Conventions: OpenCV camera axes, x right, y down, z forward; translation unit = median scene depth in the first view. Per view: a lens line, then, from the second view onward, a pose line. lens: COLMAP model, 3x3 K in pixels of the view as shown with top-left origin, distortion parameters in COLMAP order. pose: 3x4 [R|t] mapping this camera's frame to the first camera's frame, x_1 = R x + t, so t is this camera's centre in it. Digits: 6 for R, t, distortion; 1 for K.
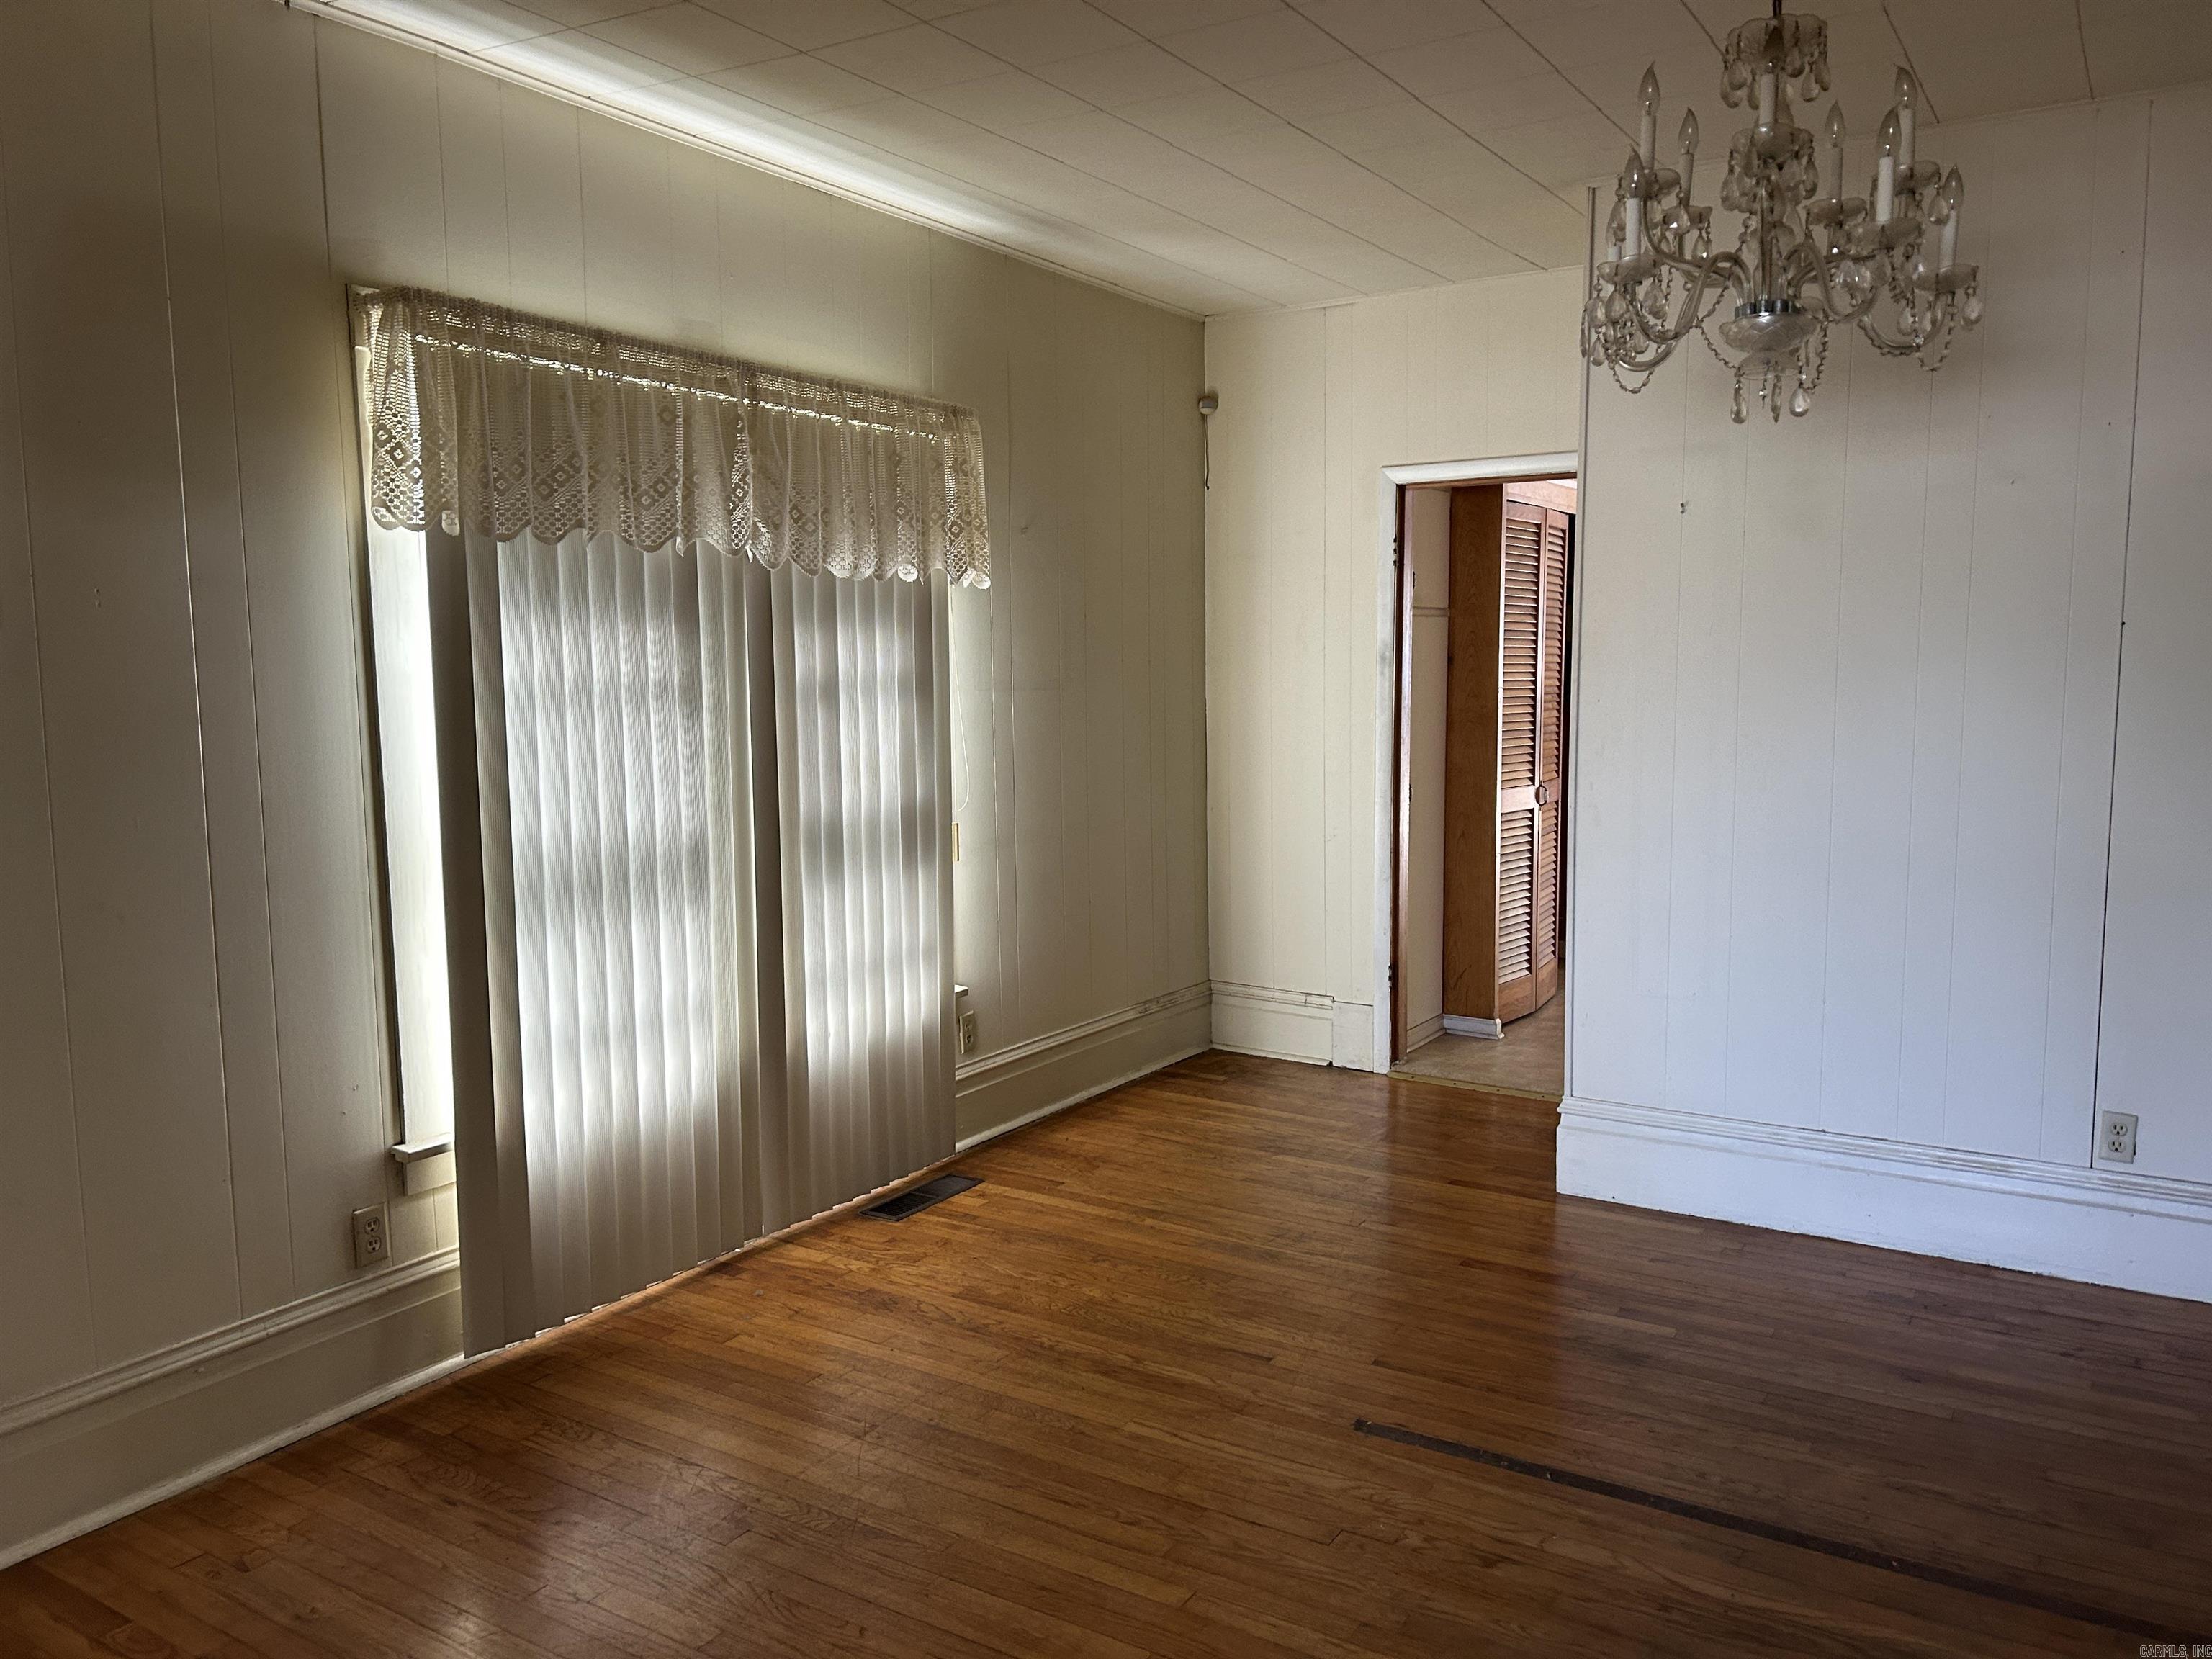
lens RADIAL K [[1676.2, 0, 1120.5], [0, 1676.2, 847.6], [0, 0, 1]] dist [0.043709, -0.055359]
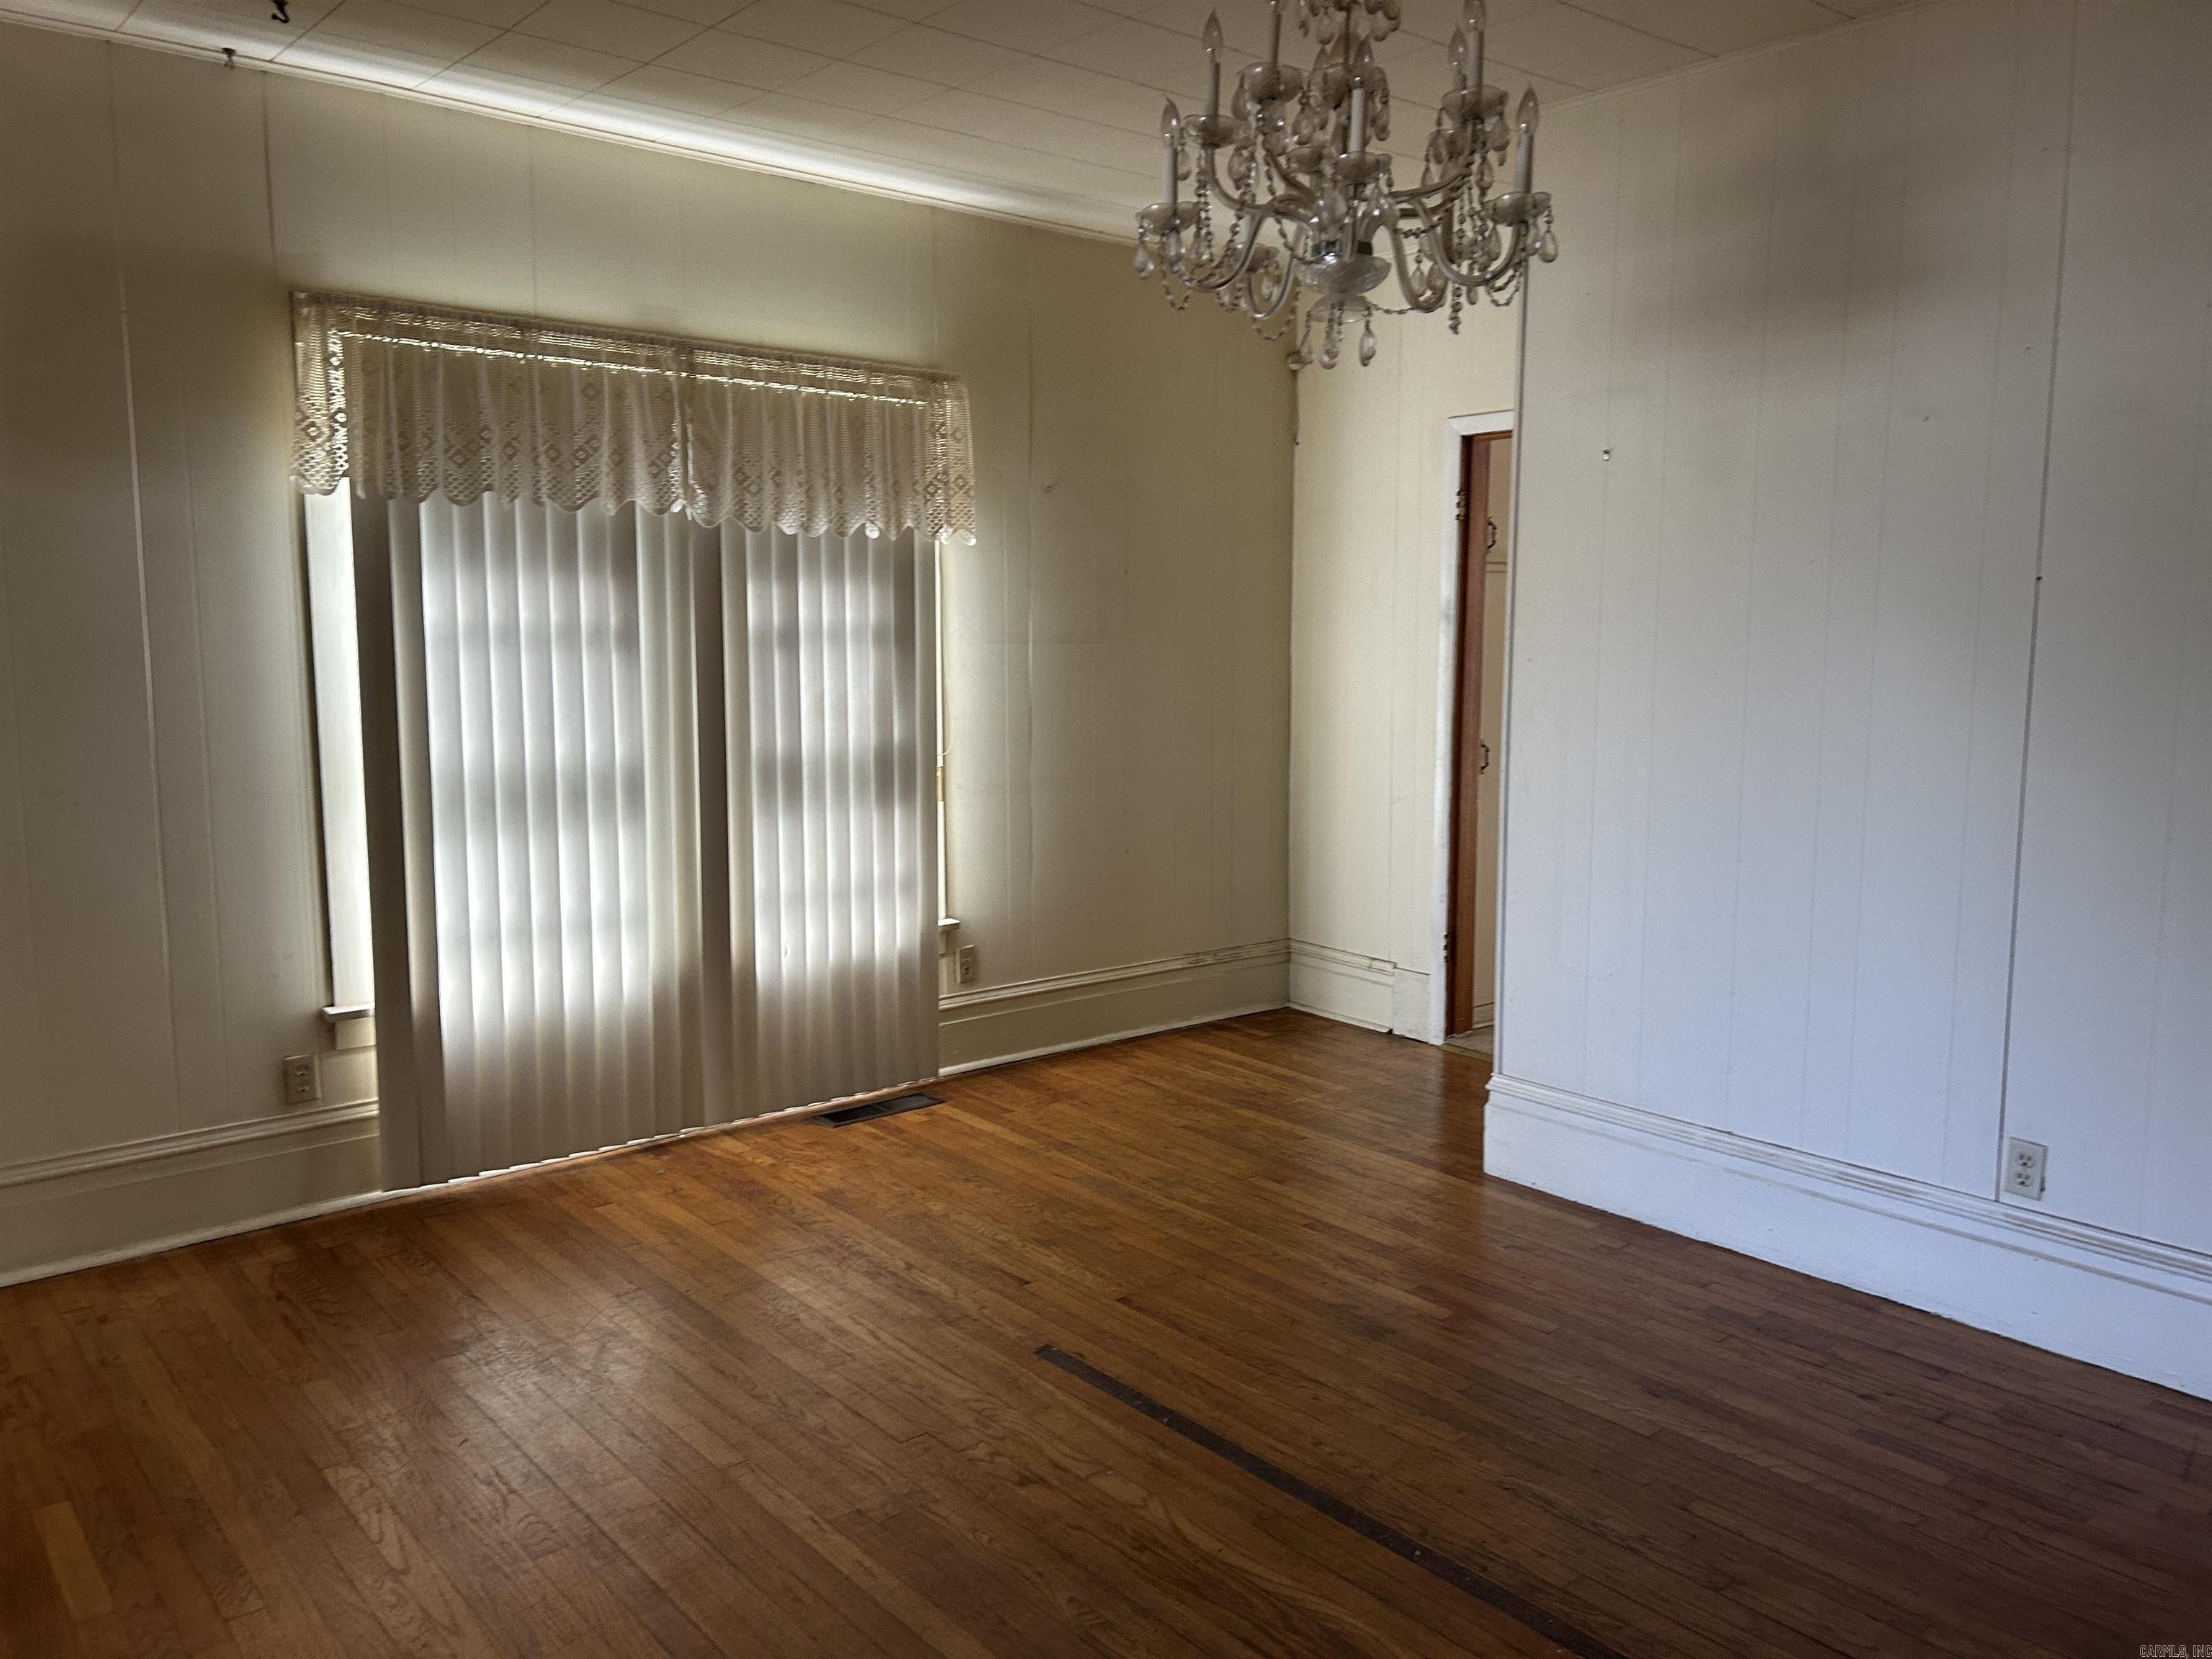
lens RADIAL K [[1676.2, 0, 1091.6], [0, 1676.2, 827.6], [0, 0, 1]] dist [0.043709, -0.055359]
pose [[0.949549, 0.048950, -0.309776, 0.394127], [-0.045937, 0.998799, 0.017016, 0.002714], [0.310237, -0.001928, 0.950657, 0.022320]]
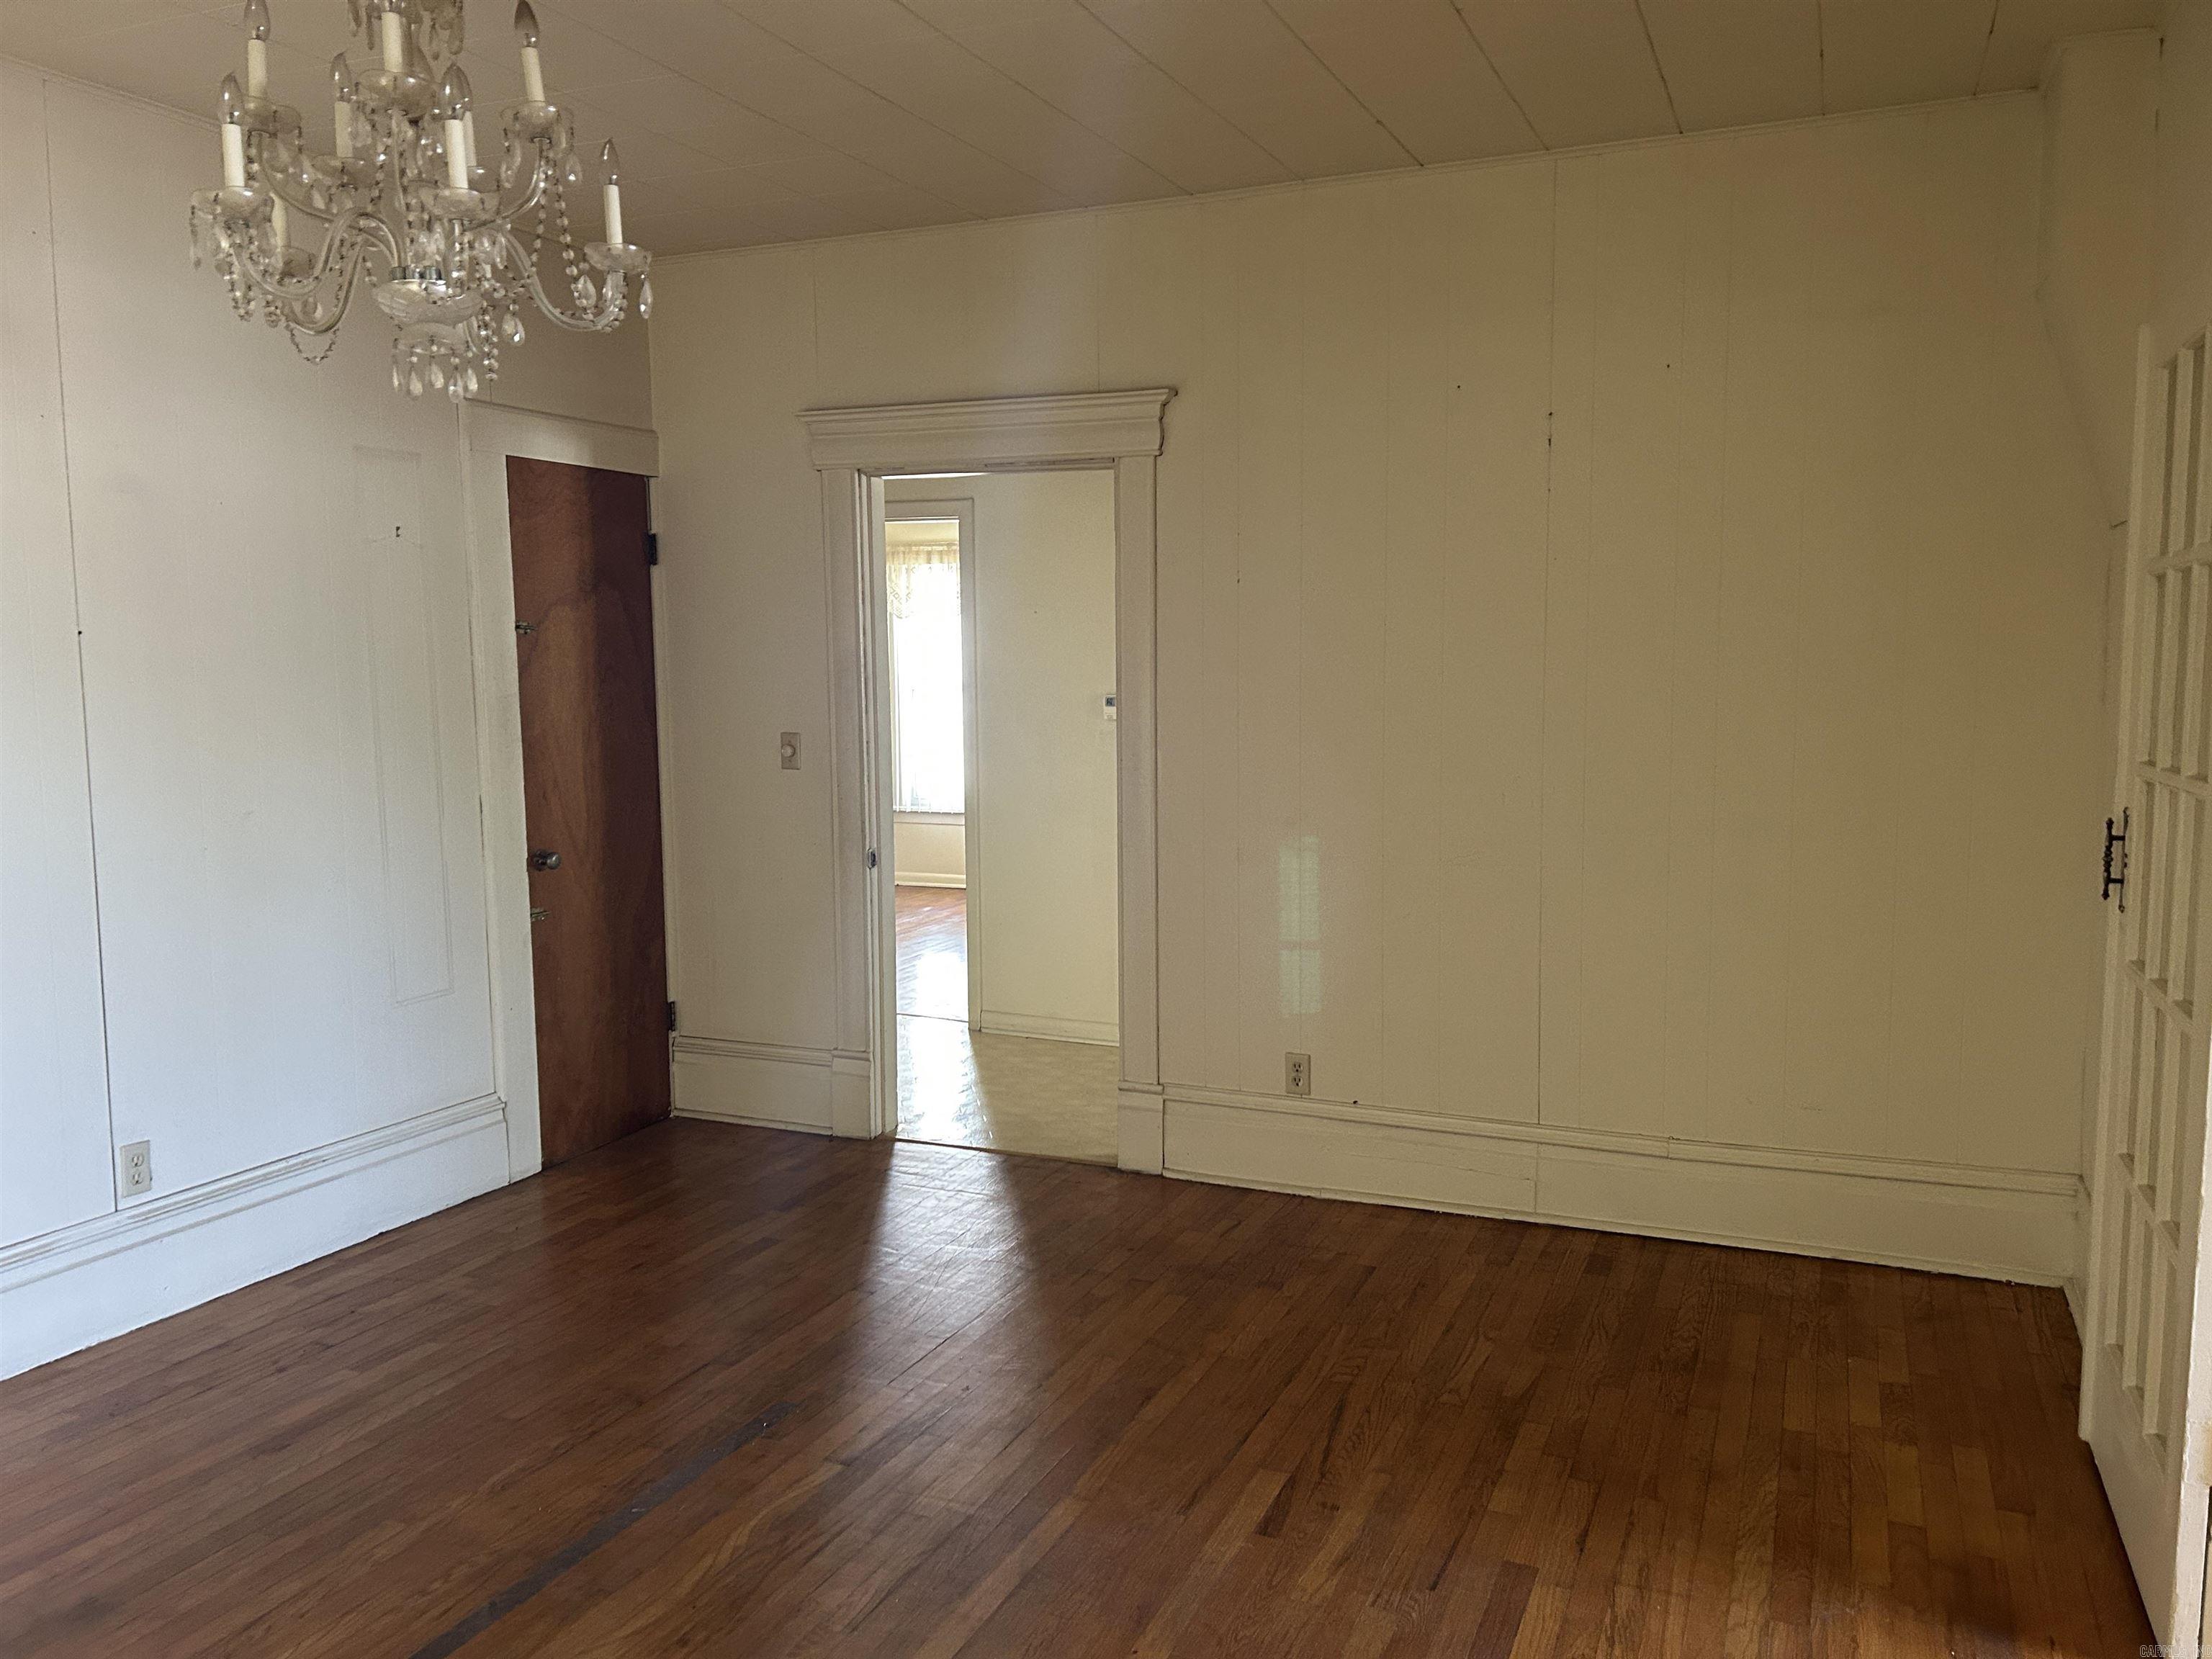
lens RADIAL K [[1676.2, 0, 1123.4], [0, 1676.2, 819.1], [0, 0, 1]] dist [0.043709, -0.055359]
pose [[-0.151369, -0.089811, 0.984389, -0.429599], [0.115376, 0.987452, 0.107832, -0.065999], [-0.981721, 0.129898, -0.139107, 0.553091]]
